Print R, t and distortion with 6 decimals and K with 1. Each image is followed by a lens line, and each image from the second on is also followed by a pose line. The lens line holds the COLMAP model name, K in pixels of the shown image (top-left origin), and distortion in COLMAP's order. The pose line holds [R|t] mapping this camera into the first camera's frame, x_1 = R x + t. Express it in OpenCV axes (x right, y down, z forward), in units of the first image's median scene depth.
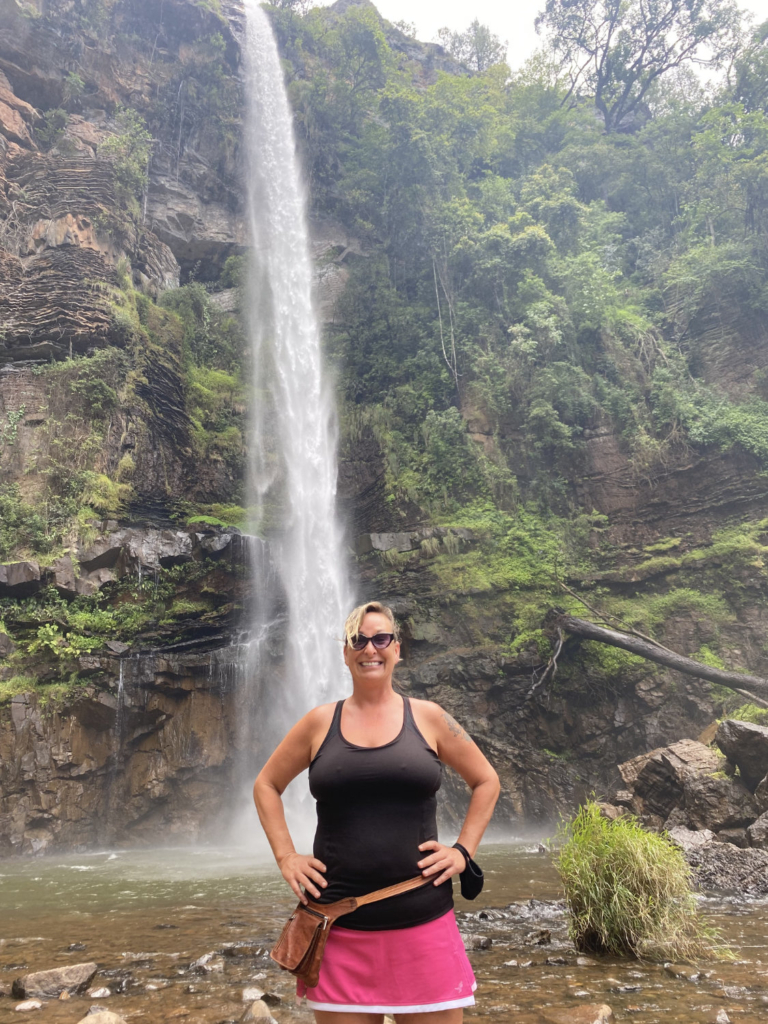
lens RADIAL K [[786.6, 0, 384.4], [0, 786.6, 505.0], [0, 0, 1]] dist [0.043385, -0.051013]
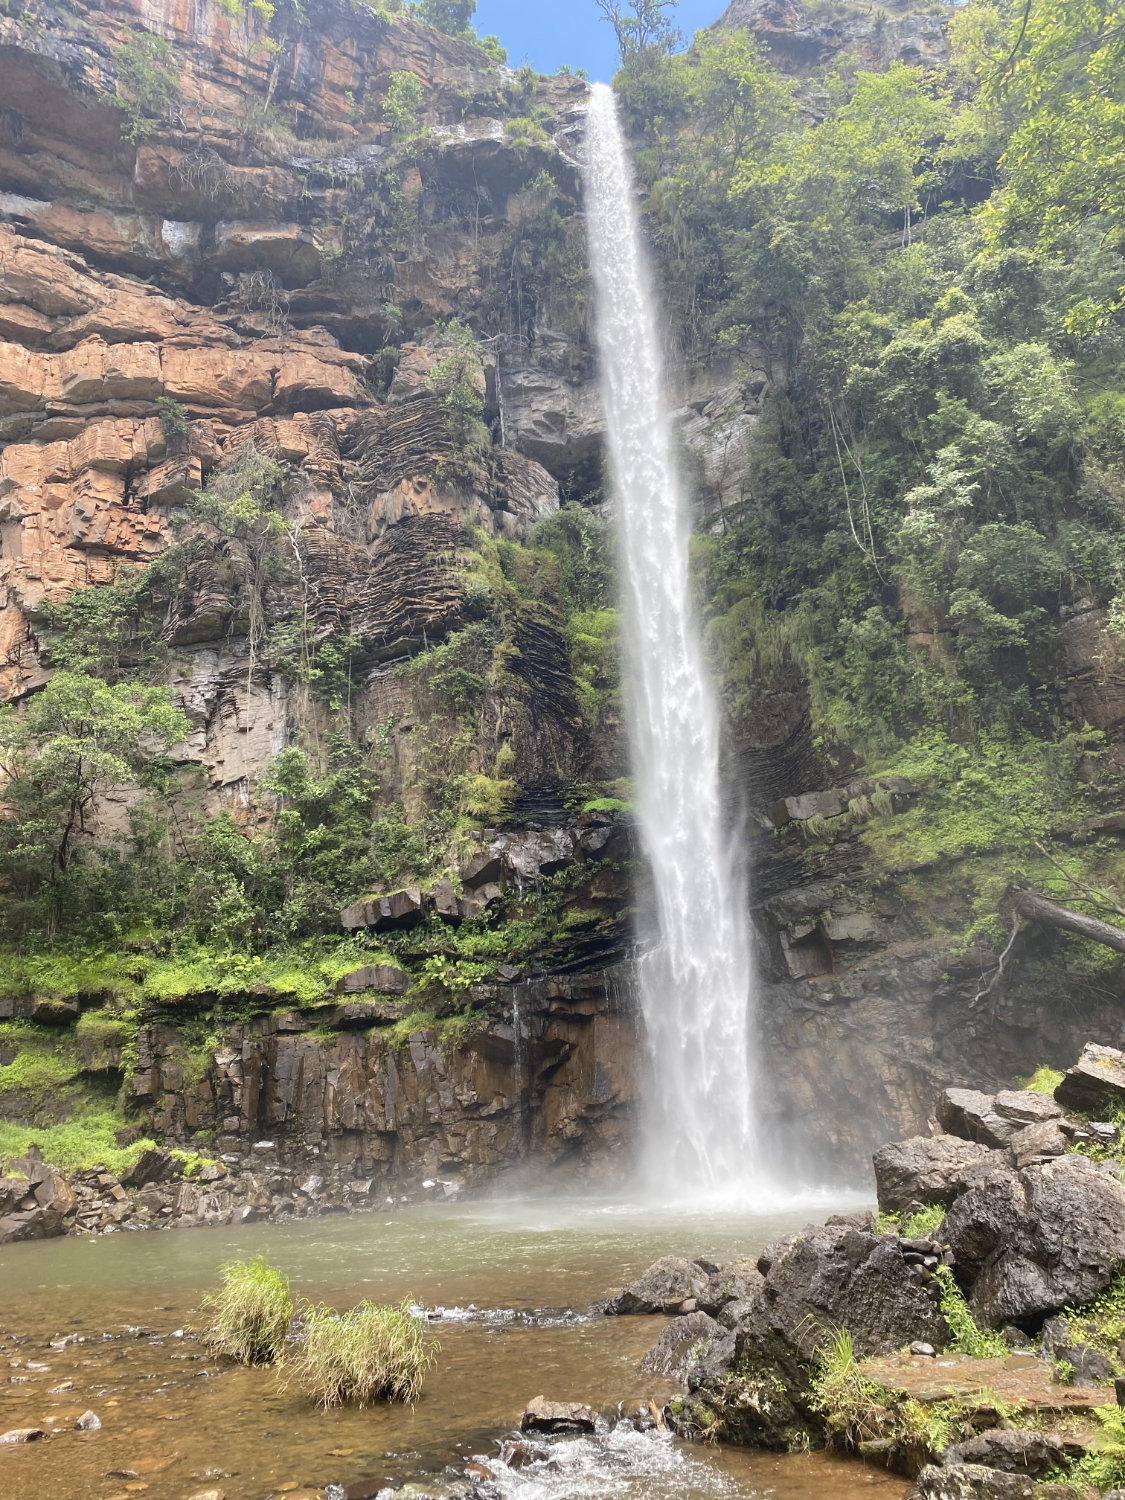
lens RADIAL K [[1152.2, 0, 568.2], [0, 1152.2, 759.7], [0, 0, 1]] dist [0.043385, -0.051013]
pose [[0.873983, -0.150963, -0.461913, 0.338501], [0.188612, 0.981387, 0.036133, -0.085831], [0.447860, -0.118702, 0.886189, -0.093600]]
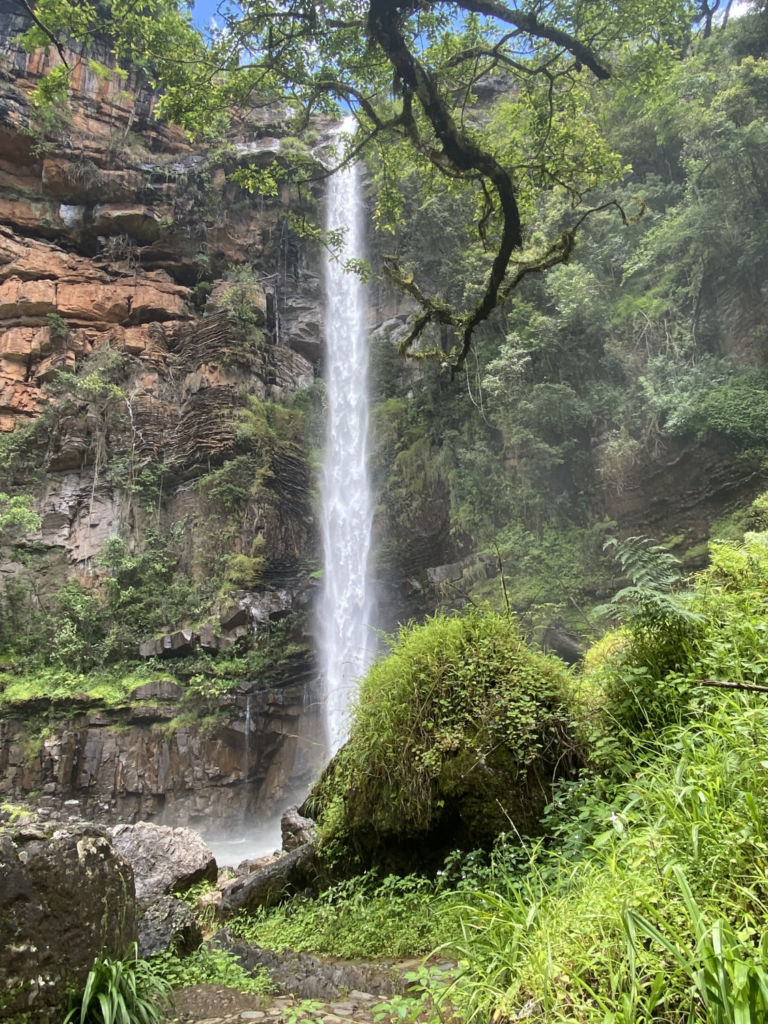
lens RADIAL K [[726.9, 0, 390.0], [0, 726.9, 514.1], [0, 0, 1]] dist [0.087965, -0.114001]
pose [[0.852069, -0.177823, -0.492297, 0.498606], [0.189296, 0.981551, -0.026914, -0.024980], [0.488001, -0.070257, 0.870011, 0.056689]]
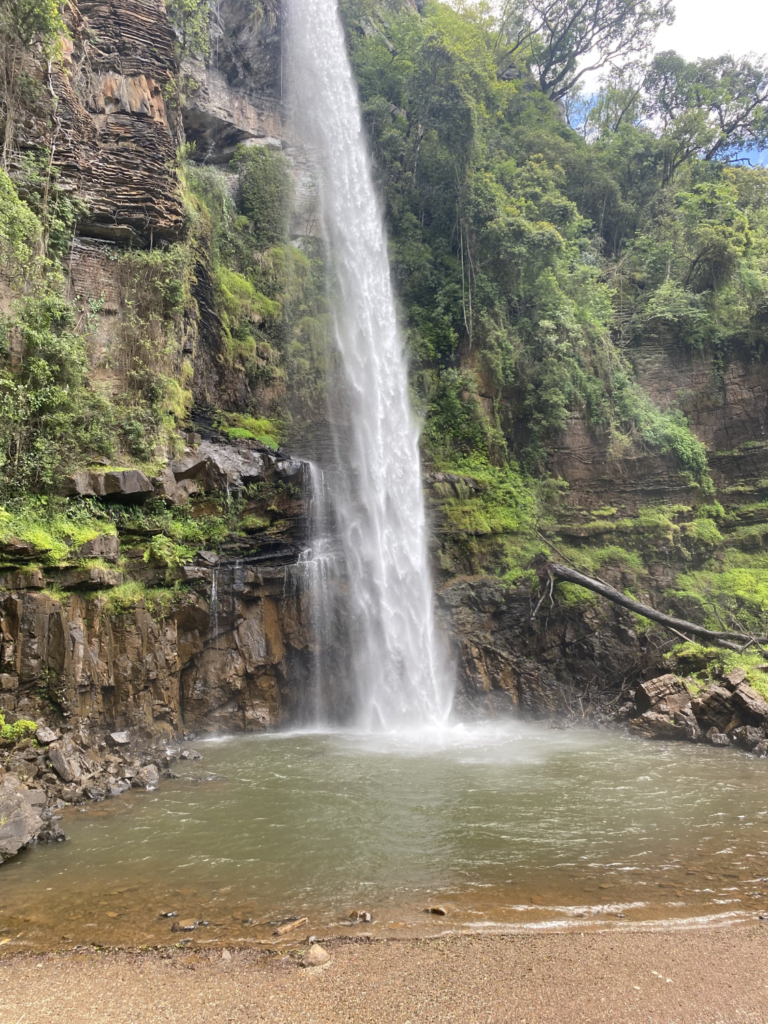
lens RADIAL K [[786.6, 0, 376.9], [0, 786.6, 509.3], [0, 0, 1]] dist [0.043385, -0.051013]
pose [[0.890558, 0.101075, 0.443499, -0.574712], [-0.188873, 0.969144, 0.158390, -0.090540], [-0.413805, -0.224821, 0.882169, -0.025389]]
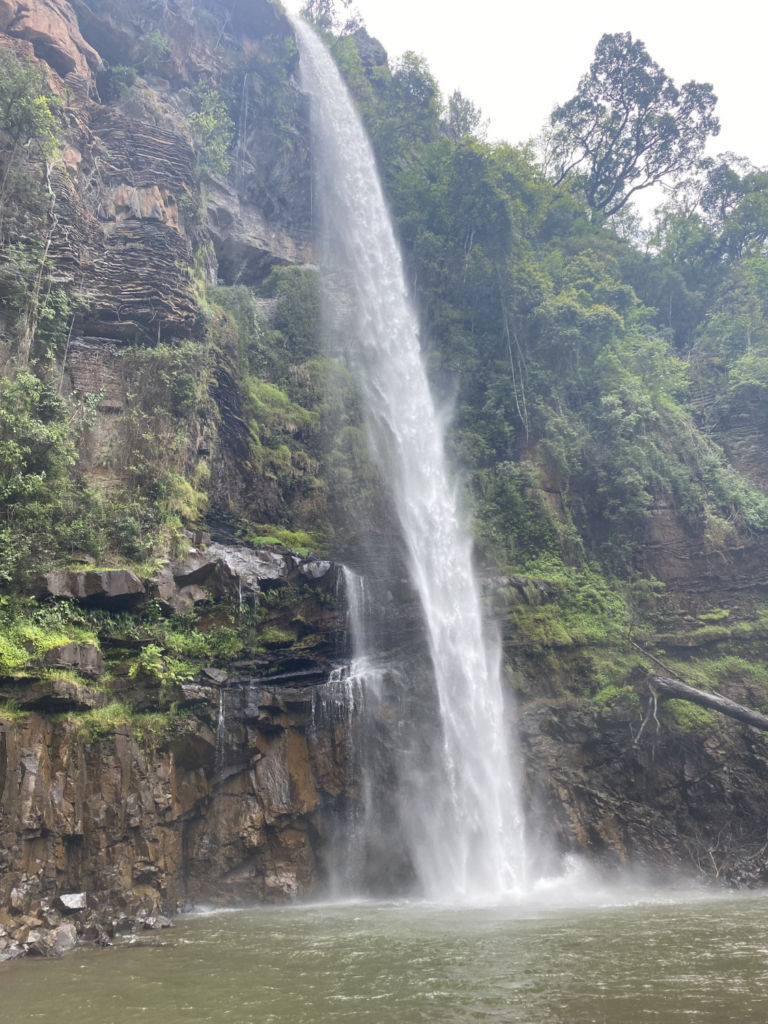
lens RADIAL K [[786.6, 0, 393.0], [0, 786.6, 510.9], [0, 0, 1]] dist [0.043385, -0.051013]
pose [[0.945442, 0.128143, 0.299532, -0.410336], [-0.115547, 0.991520, -0.059473, 0.023469], [-0.304613, 0.021618, 0.952231, 0.078167]]
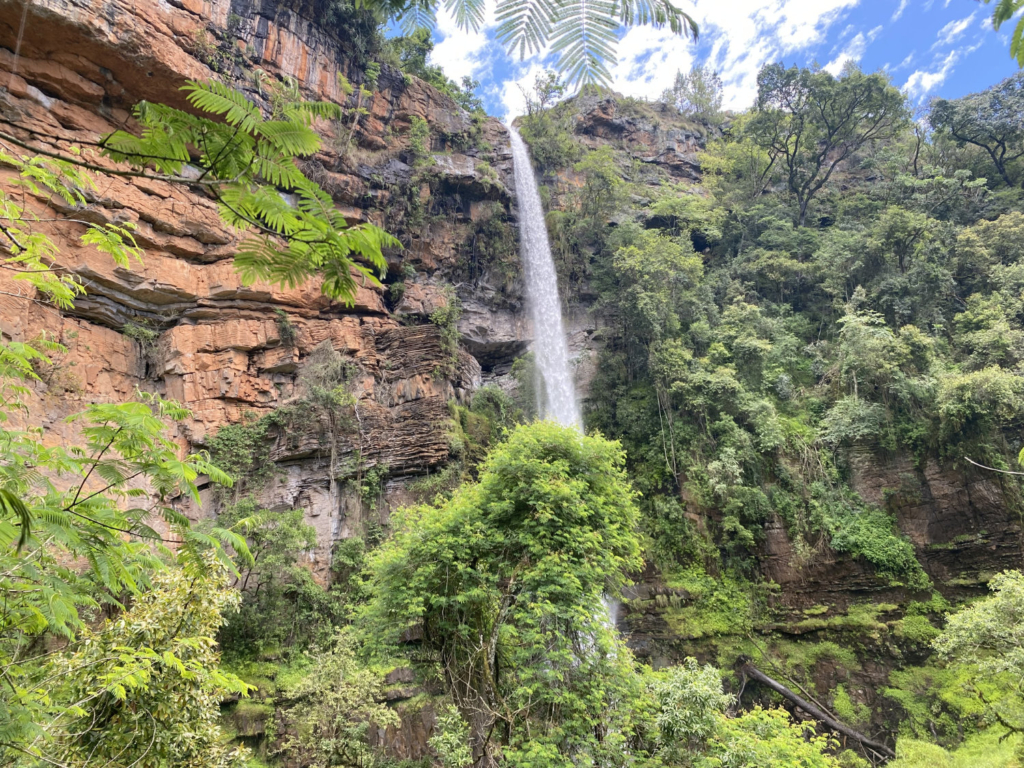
lens RADIAL K [[786.6, 0, 507.0], [0, 786.6, 374.8], [0, 0, 1]] dist [0.043385, -0.051013]
pose [[0.984816, -0.040614, -0.168783, 0.039649], [0.057429, 0.993726, 0.095969, -0.566596], [0.163826, -0.104205, 0.980970, -0.536836]]
